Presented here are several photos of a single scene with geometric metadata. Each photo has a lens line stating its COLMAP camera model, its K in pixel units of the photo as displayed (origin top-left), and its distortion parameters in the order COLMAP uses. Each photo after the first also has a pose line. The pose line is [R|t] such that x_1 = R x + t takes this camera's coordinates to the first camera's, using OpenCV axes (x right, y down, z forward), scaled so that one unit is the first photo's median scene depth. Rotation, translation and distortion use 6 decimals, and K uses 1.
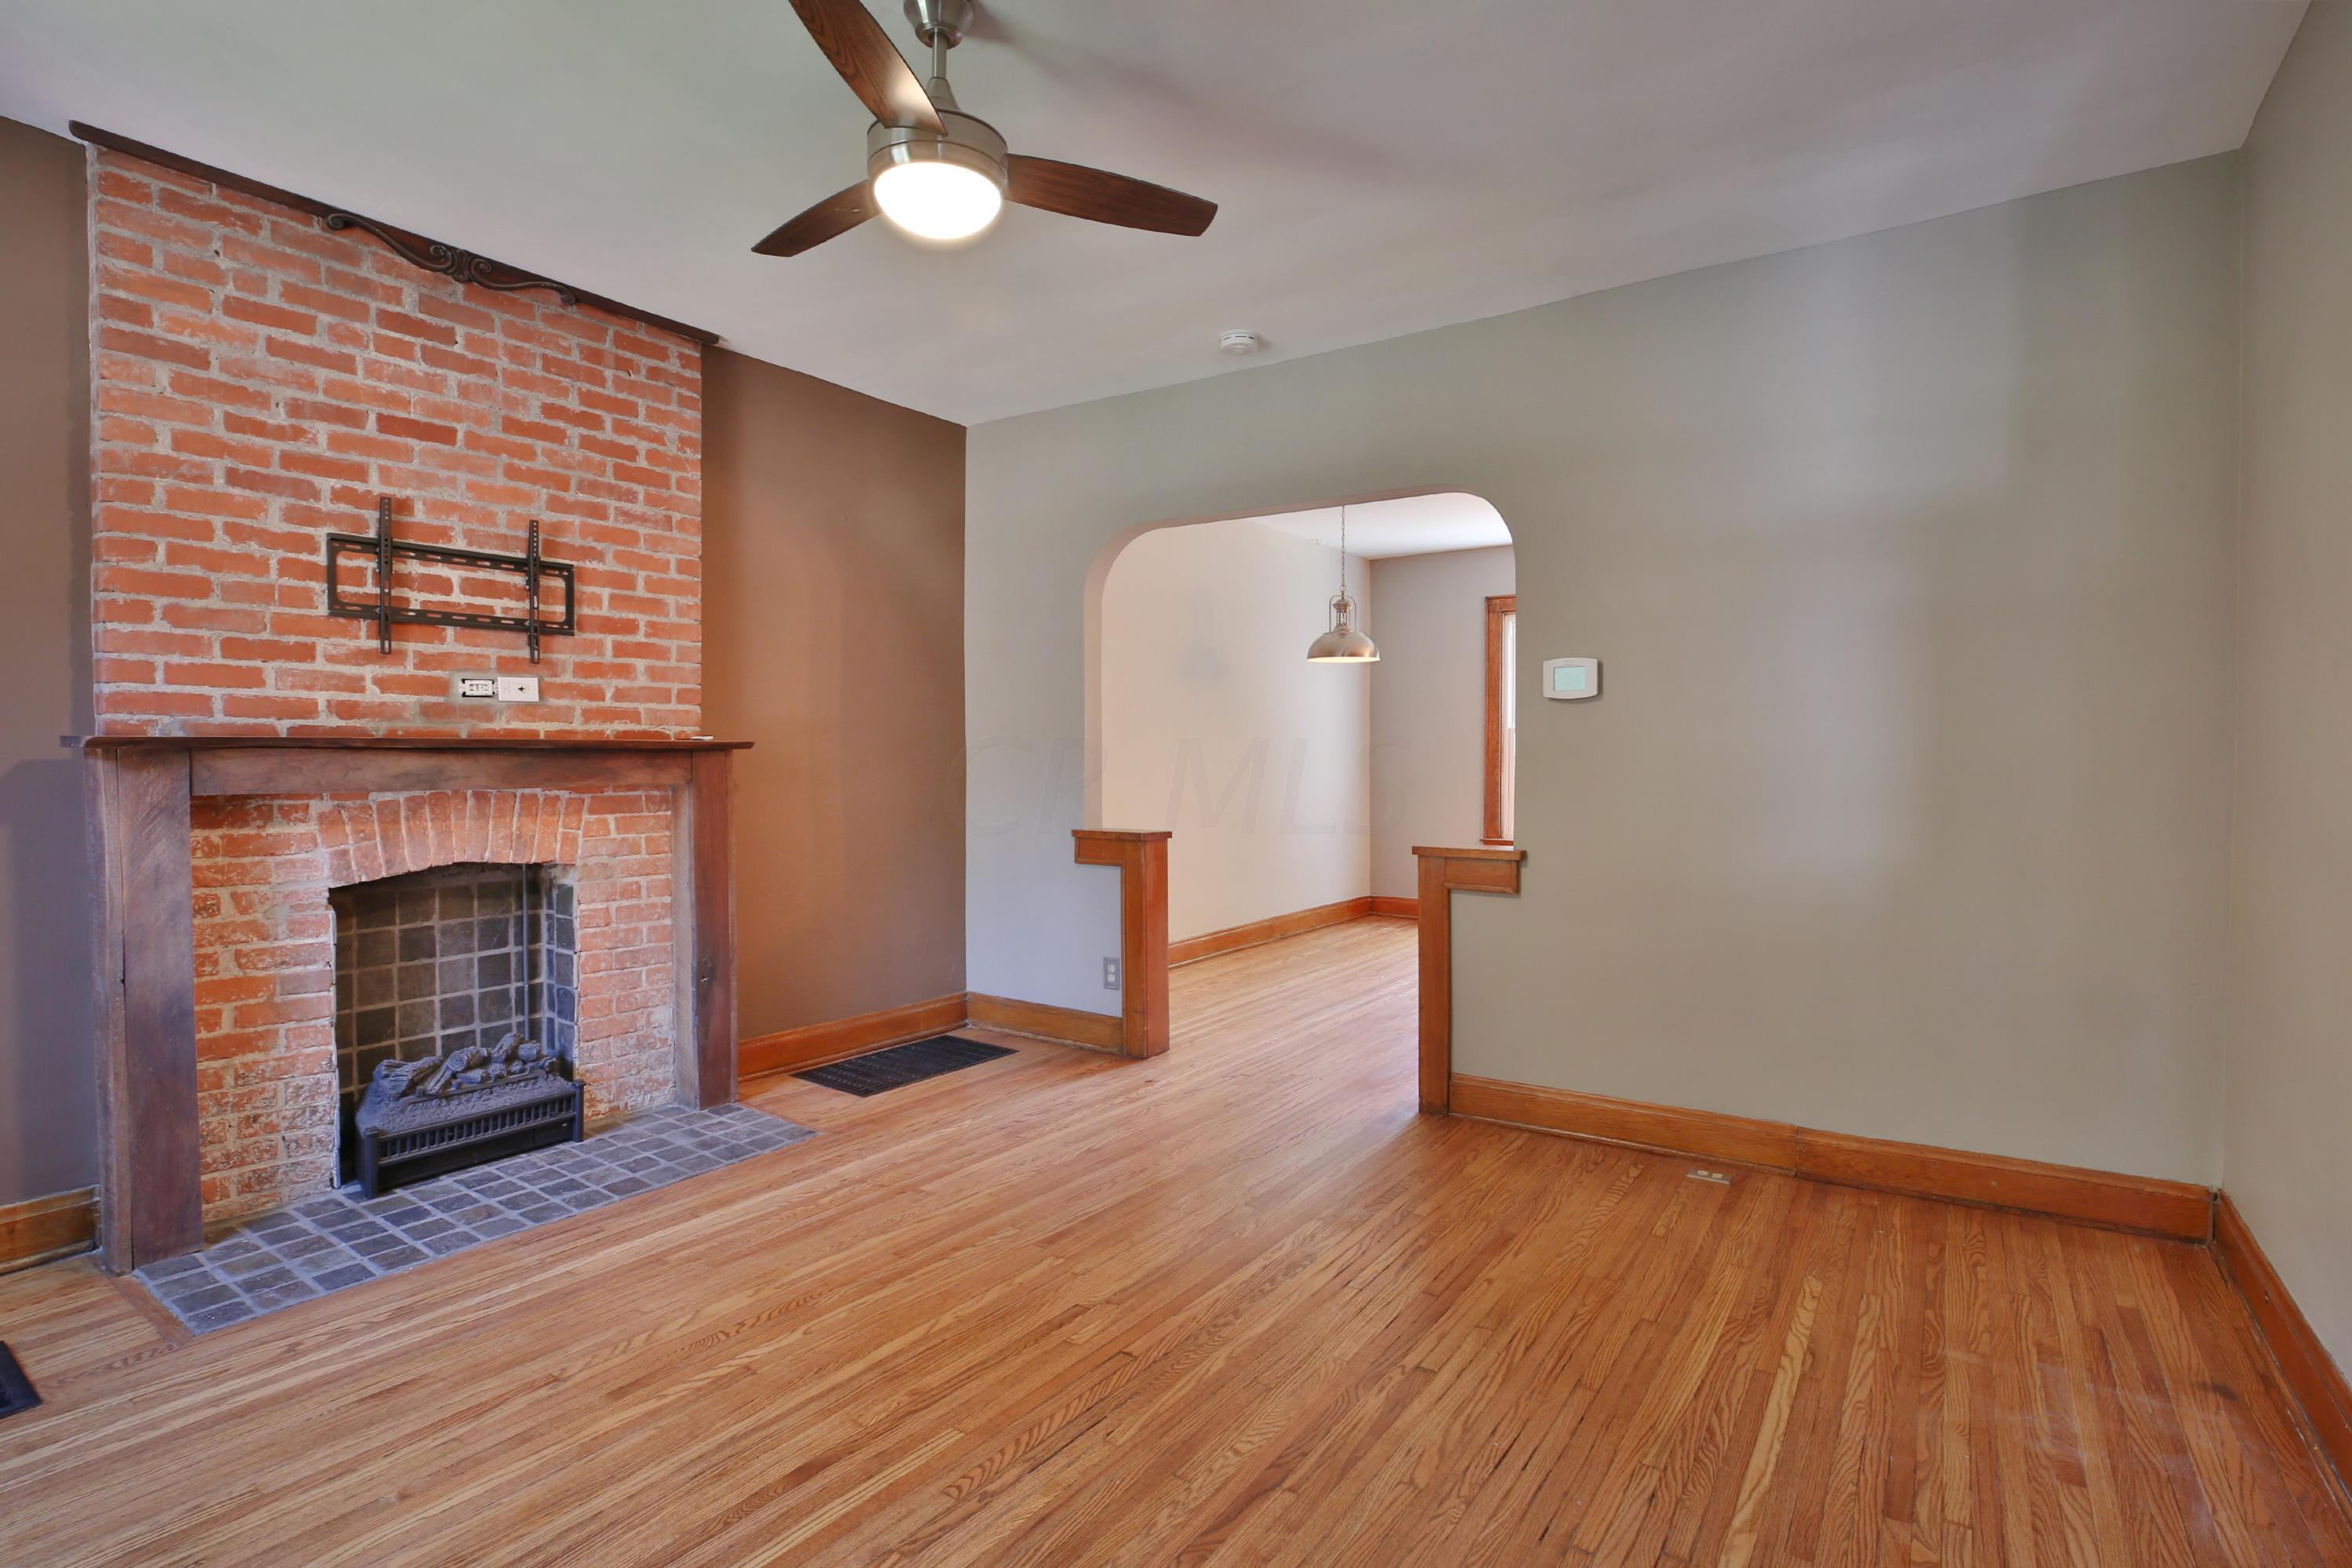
lens RADIAL K [[1139.4, 0, 1171.7], [0, 1139.4, 783.6], [0, 0, 1]] dist [-0.042729, 0.012601]
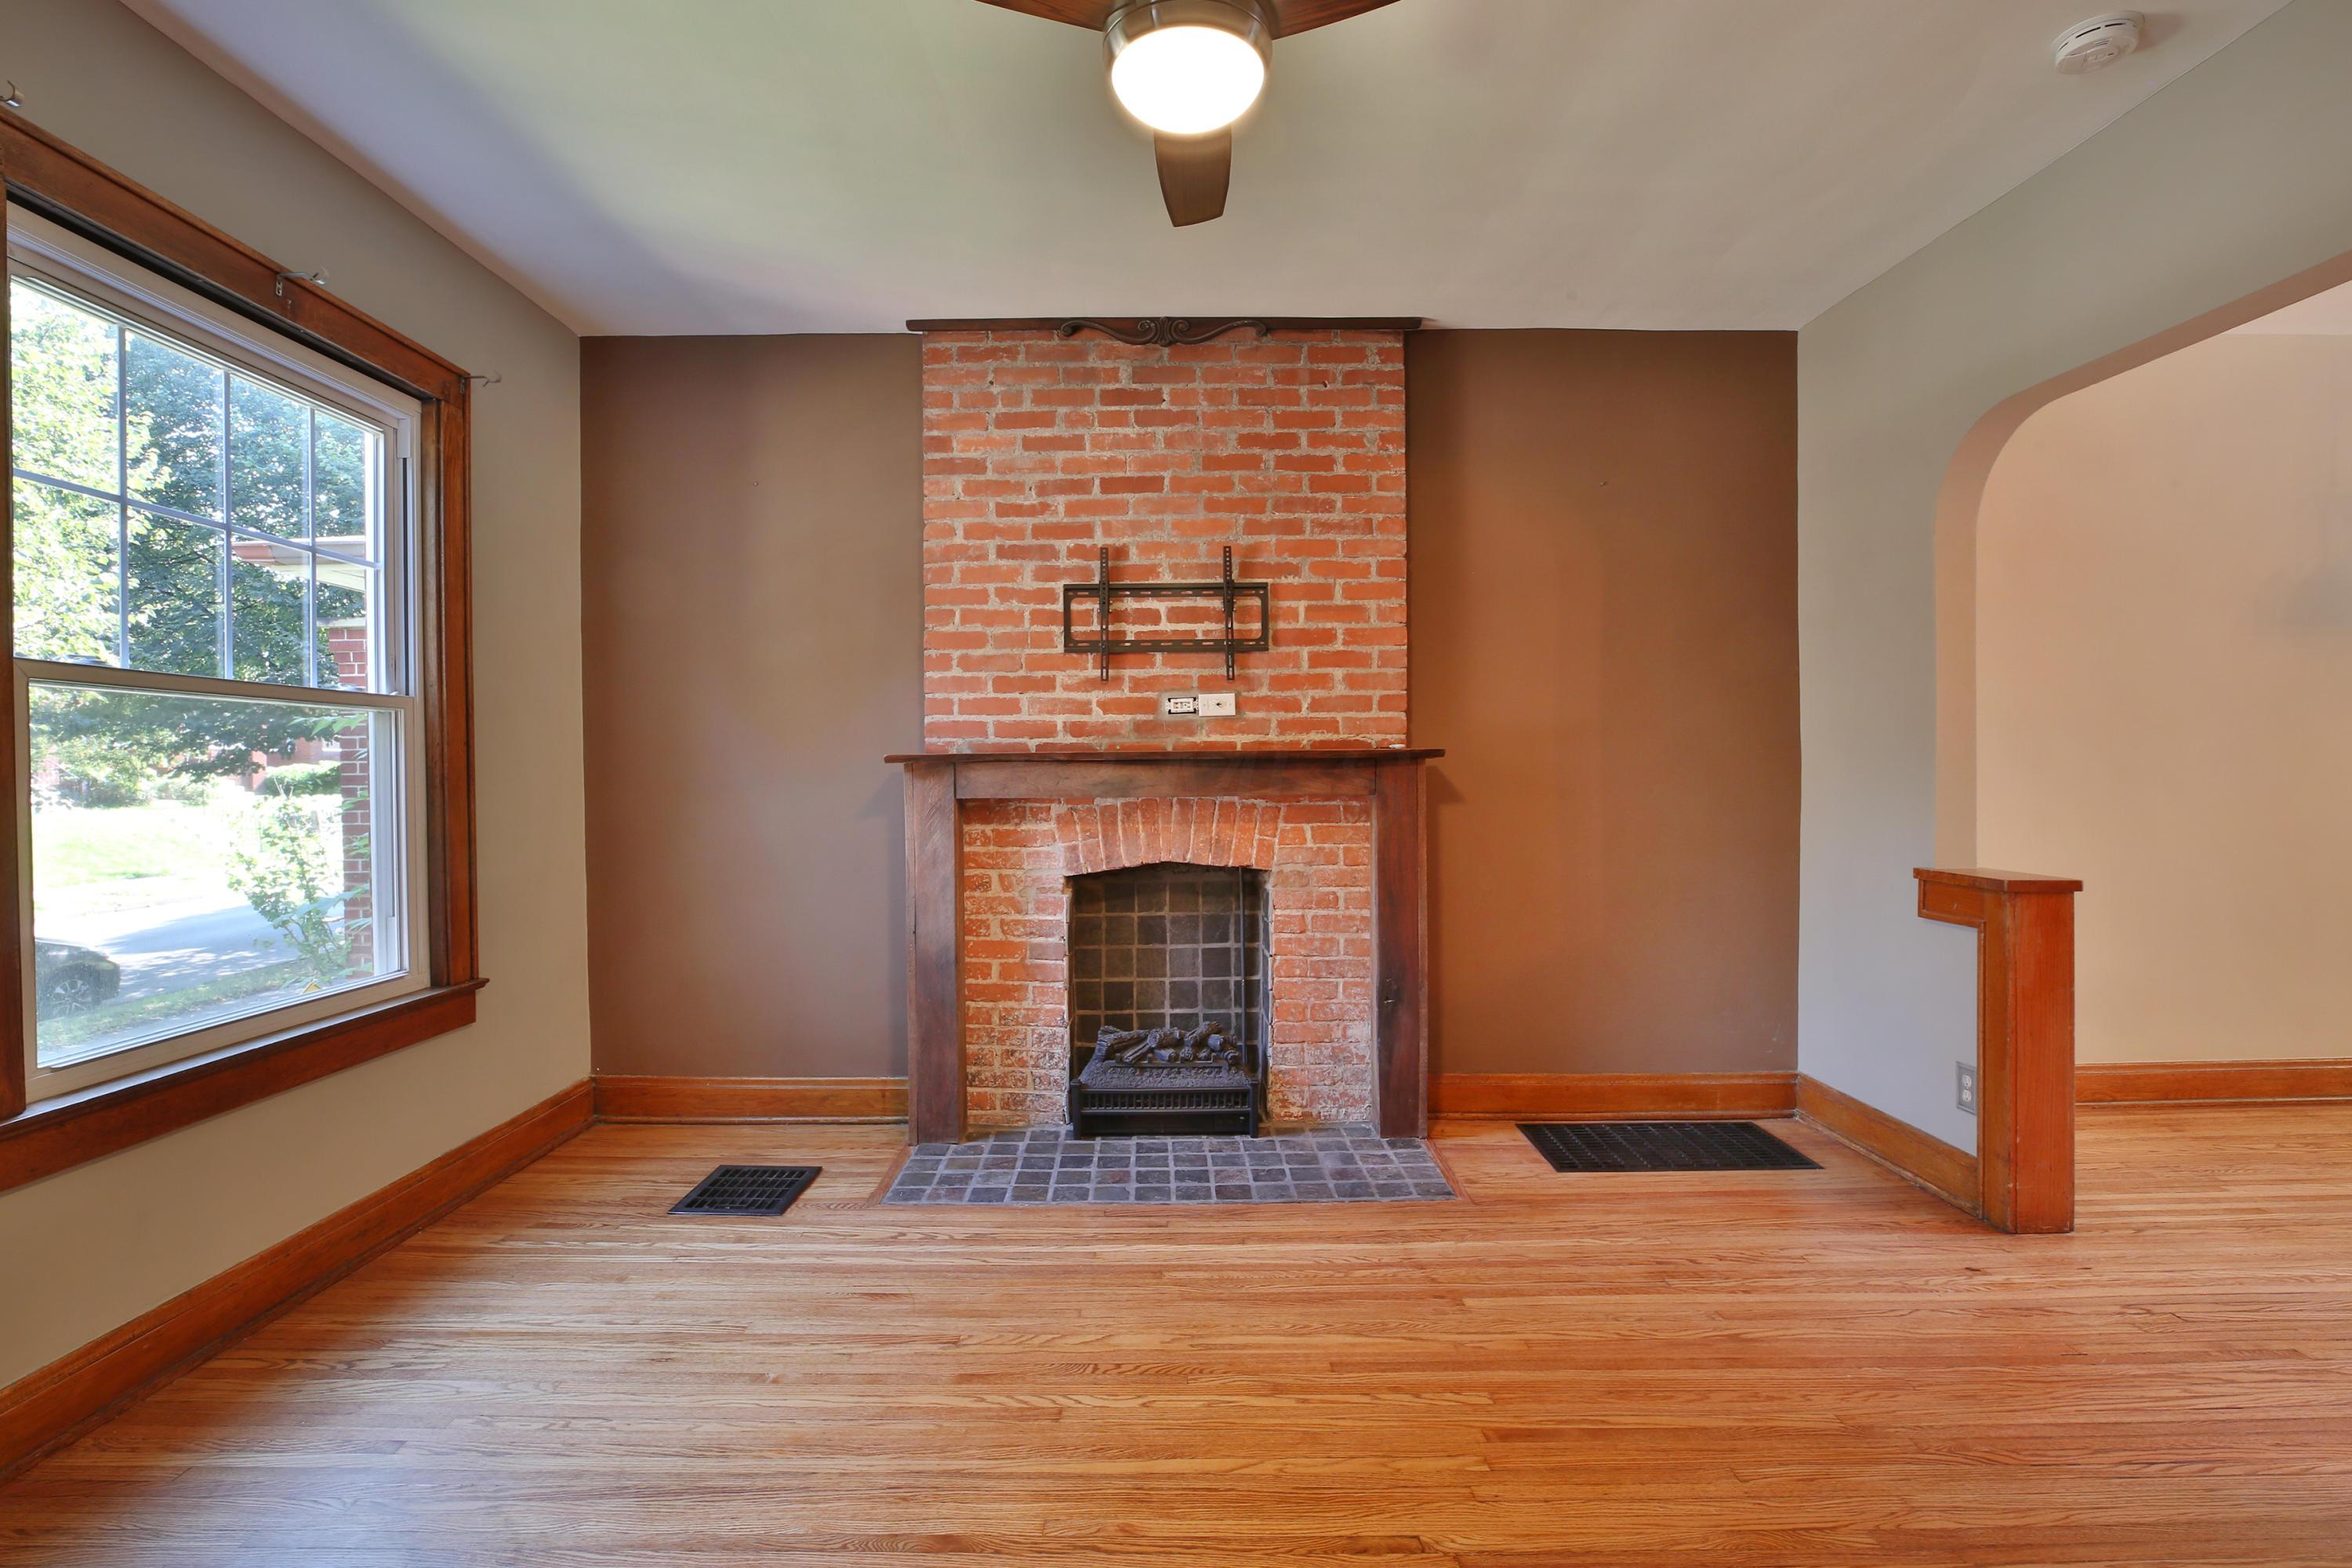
lens RADIAL K [[1139.4, 0, 1171.7], [0, 1139.4, 780.9], [0, 0, 1]] dist [-0.042729, 0.012601]
pose [[0.572406, 0.003185, -0.819964, 0.350876], [-0.011082, 0.999931, -0.003852, -0.007066], [0.819896, 0.011292, 0.572402, 0.407286]]
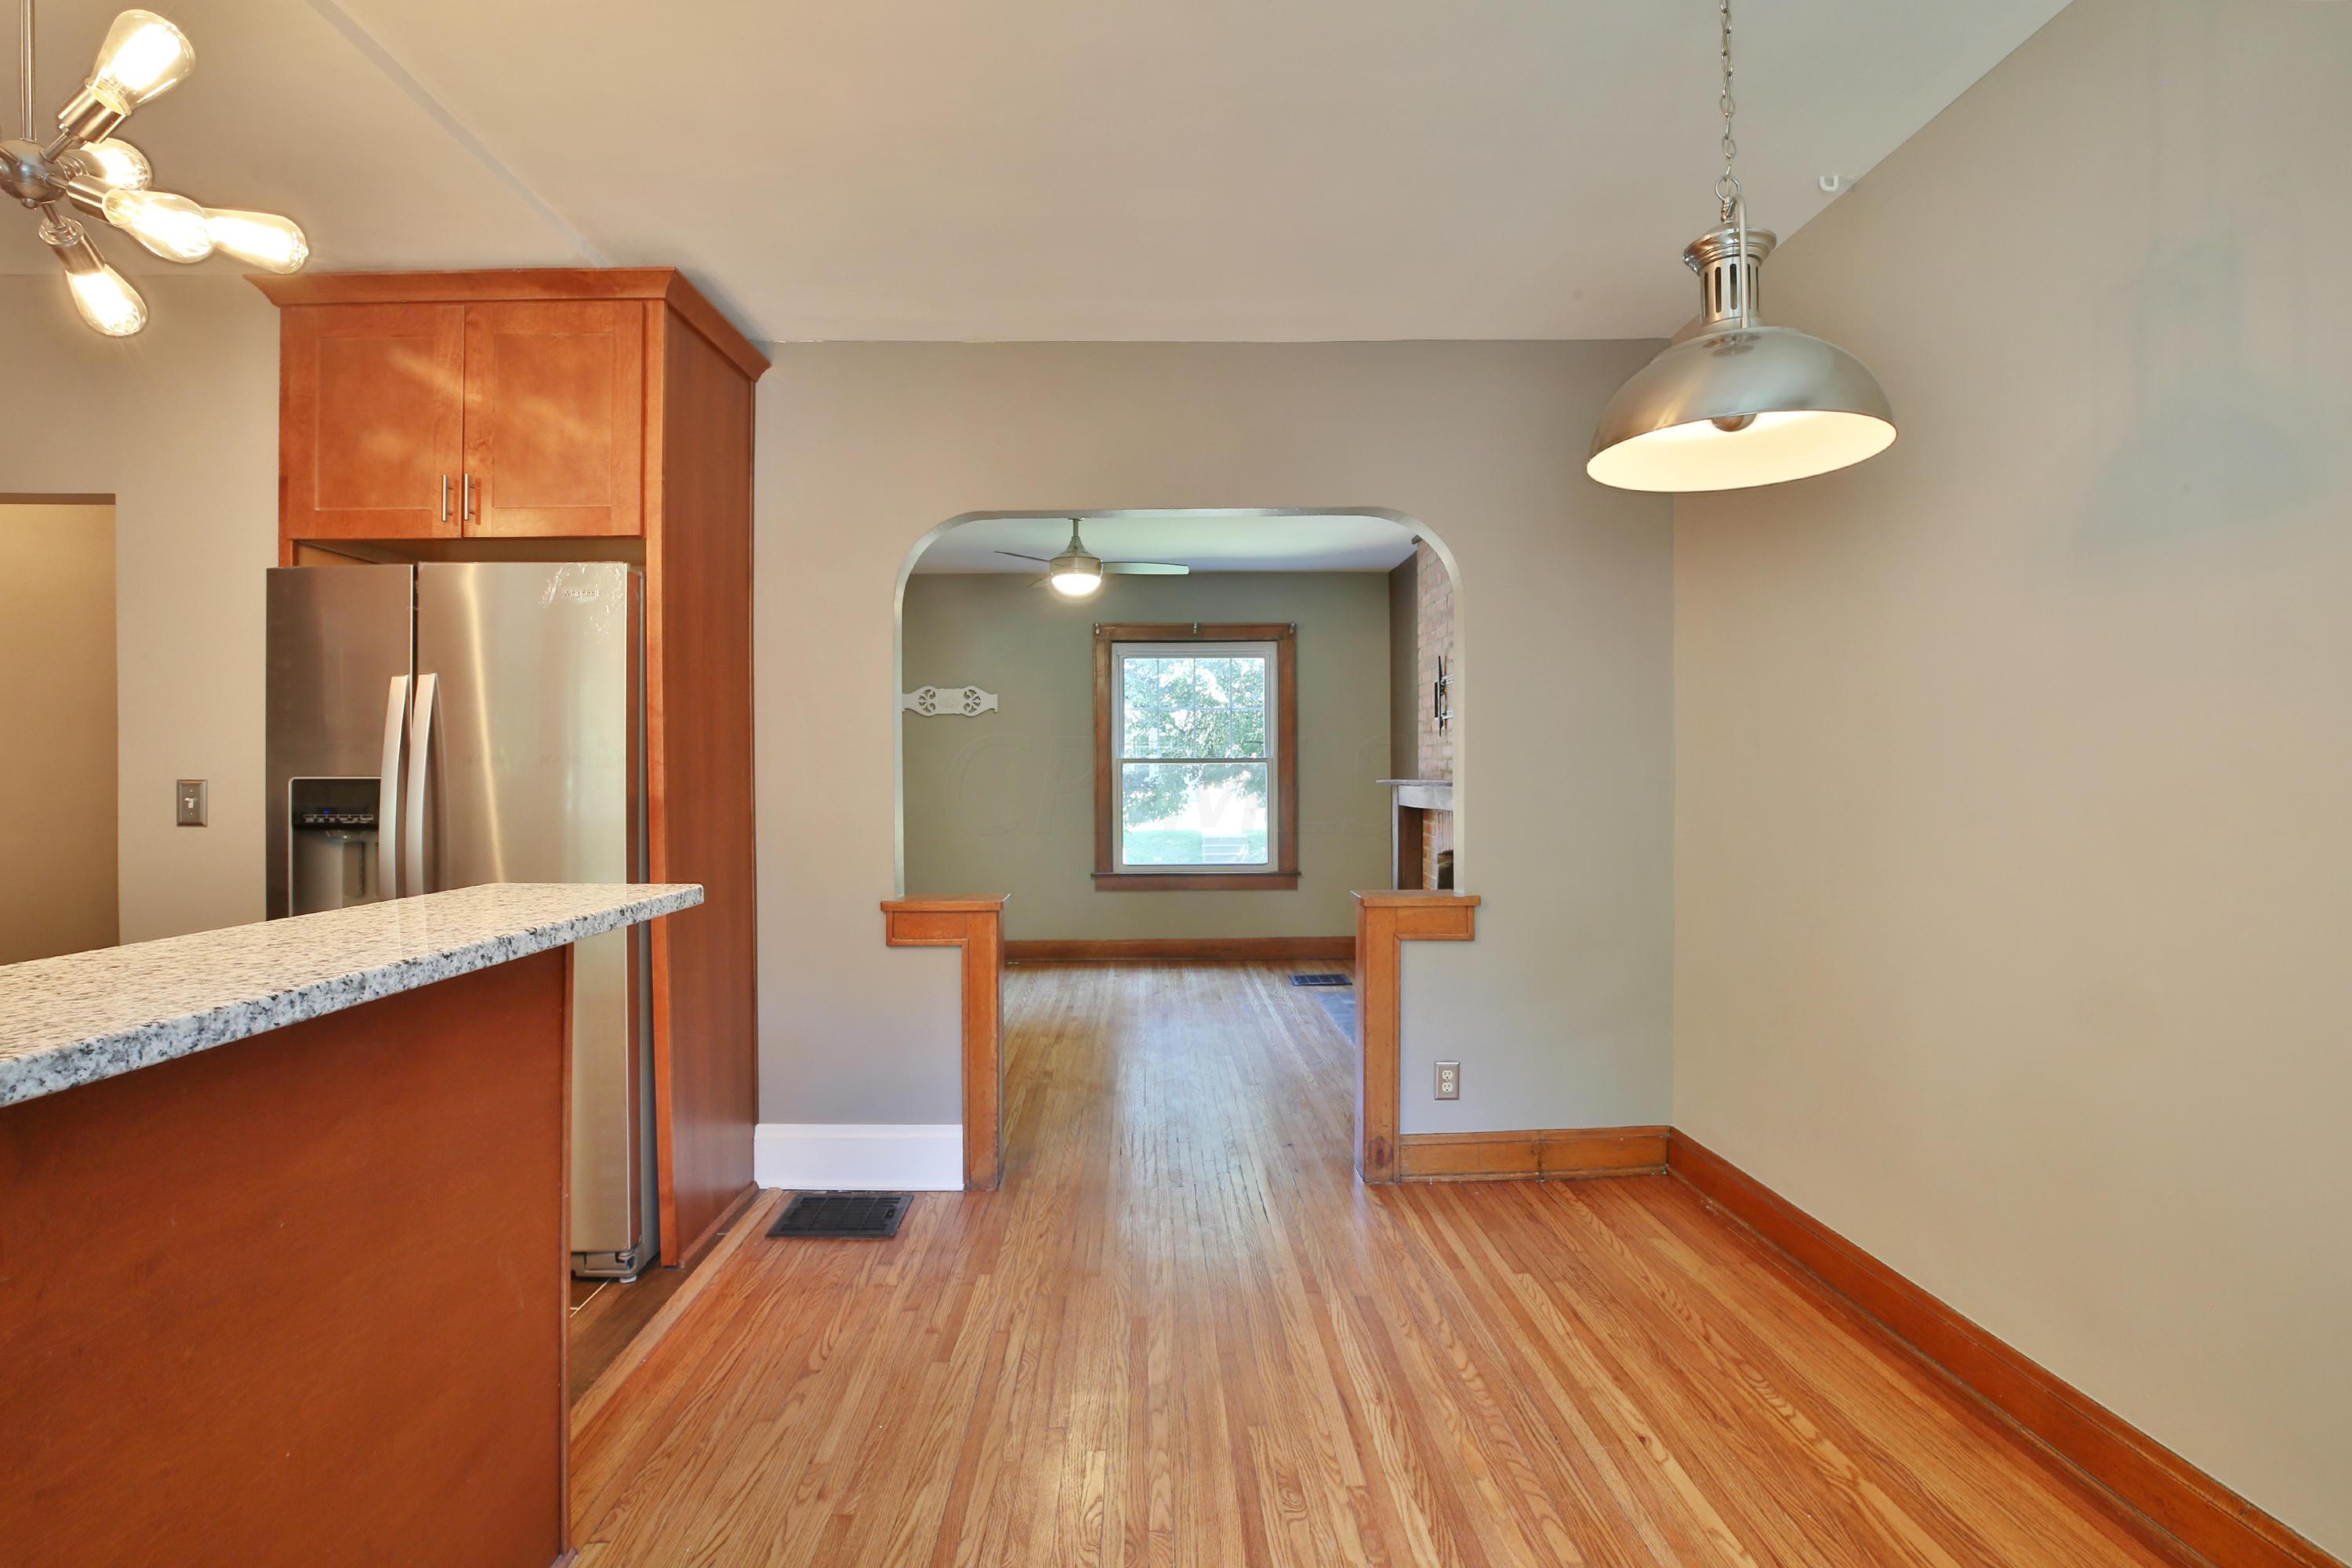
lens RADIAL K [[1139.4, 0, 1177.9], [0, 1139.4, 778.2], [0, 0, 1]] dist [-0.042729, 0.012601]
pose [[-0.804642, 0.003330, -0.593751, 0.919044], [-0.011035, 0.999728, 0.020561, -0.087752], [0.593658, 0.023097, -0.804386, 2.549228]]
